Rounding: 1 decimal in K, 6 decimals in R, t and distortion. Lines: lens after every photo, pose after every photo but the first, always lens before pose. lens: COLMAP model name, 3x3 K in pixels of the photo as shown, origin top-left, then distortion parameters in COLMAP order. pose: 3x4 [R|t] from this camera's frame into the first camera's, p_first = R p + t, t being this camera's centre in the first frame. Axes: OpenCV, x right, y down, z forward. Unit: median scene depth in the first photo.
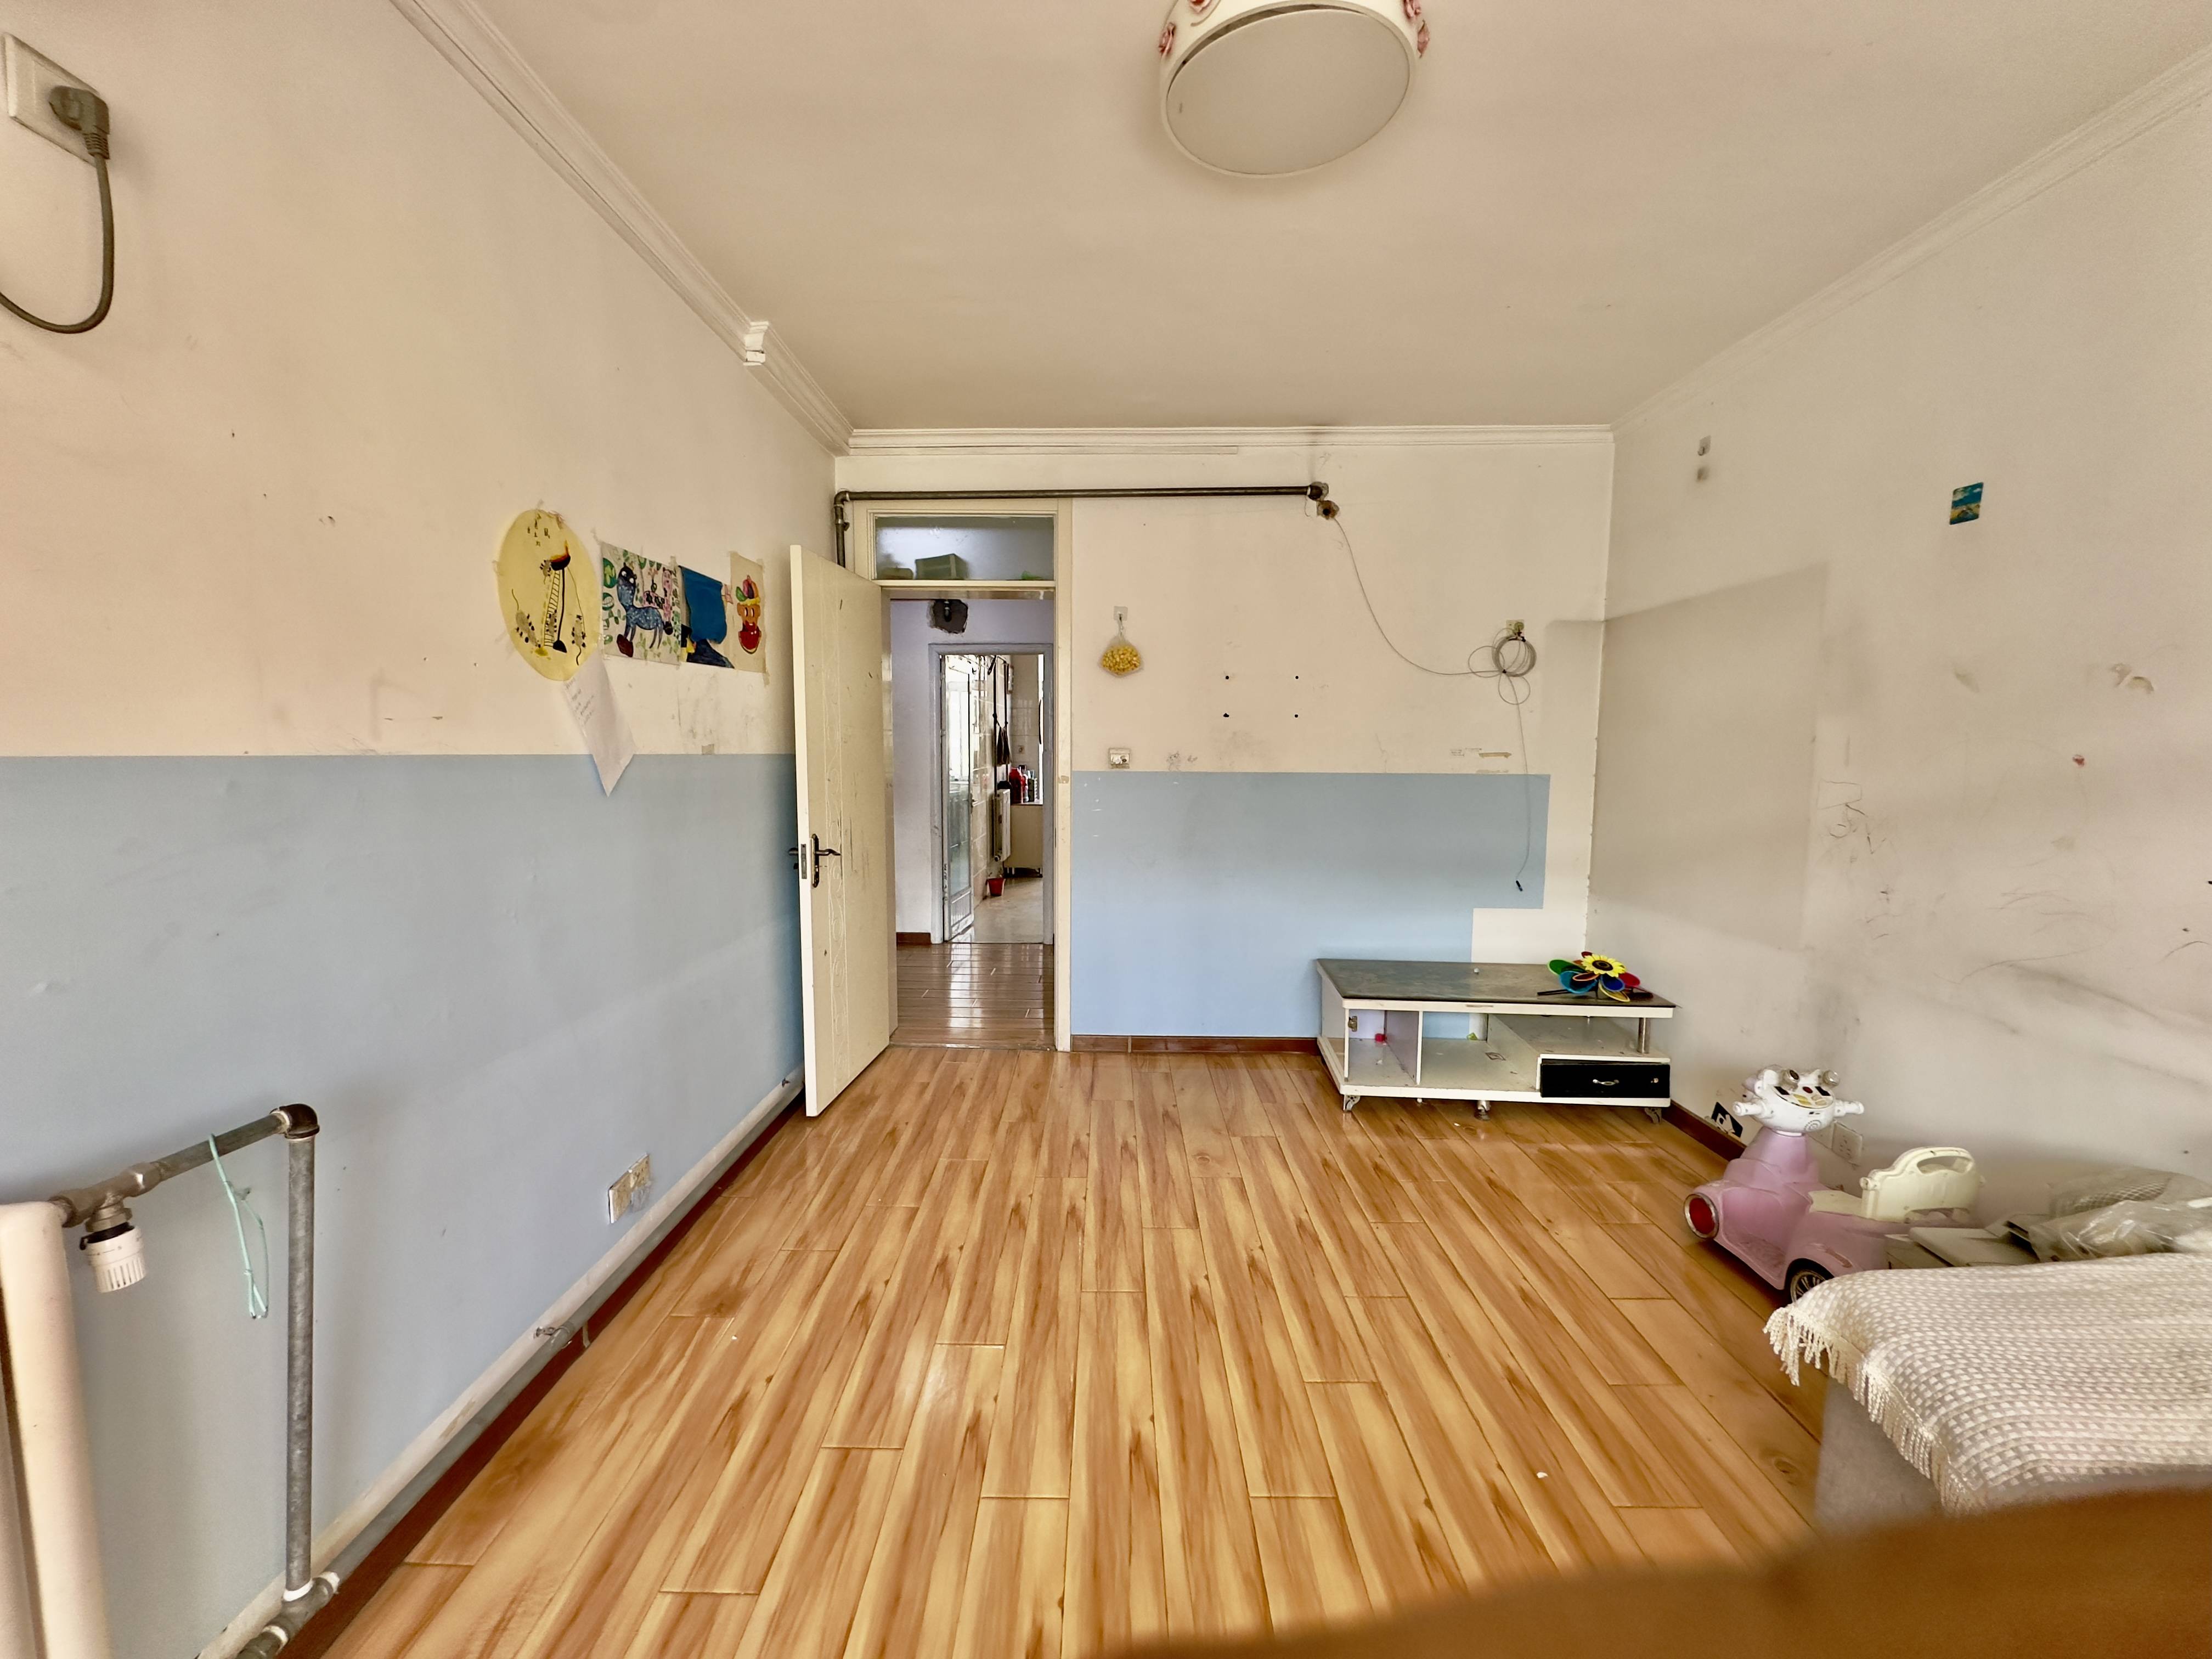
lens RADIAL K [[882.5, 0, 1109.1], [0, 882.5, 828.4], [0, 0, 1]] dist [-0.001872, -0.000082]
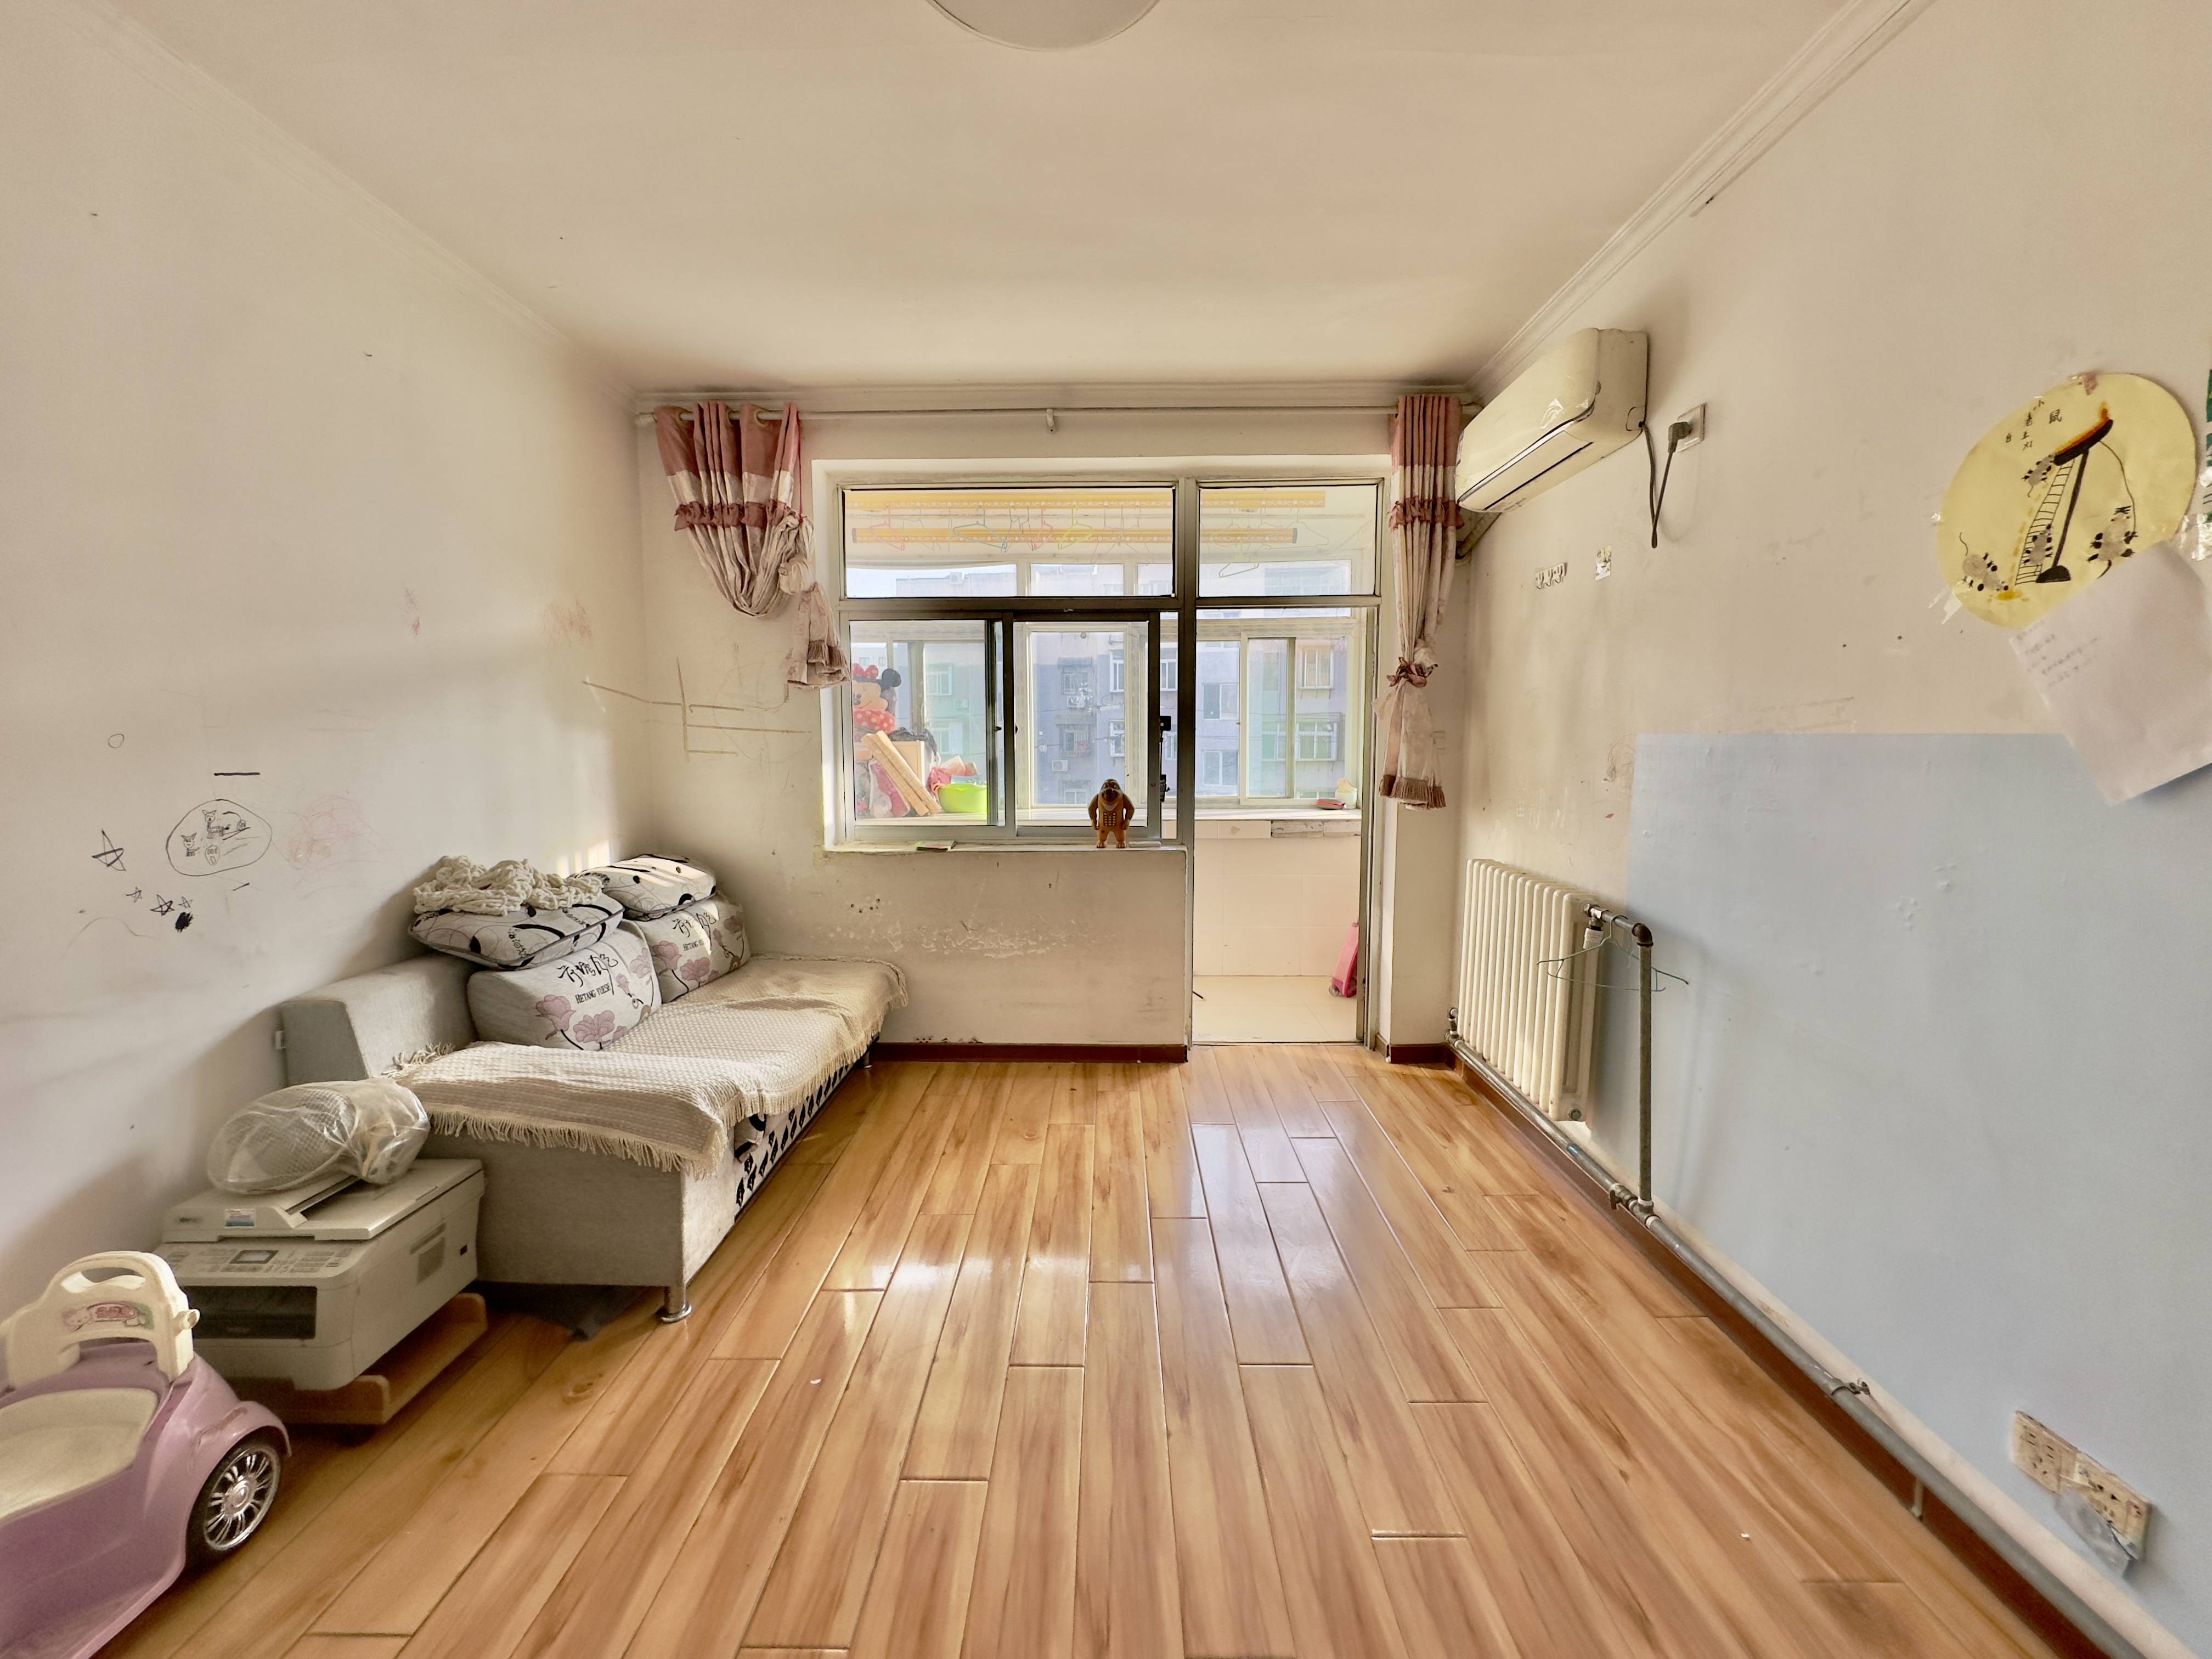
lens RADIAL K [[882.5, 0, 1107.9], [0, 882.5, 831.4], [0, 0, 1]] dist [-0.001872, -0.000082]
pose [[-0.999985, -0.004373, 0.003190, 0.108456], [-0.003660, 0.980450, 0.196734, -0.143163], [-0.003988, 0.196719, -0.980452, 1.710171]]
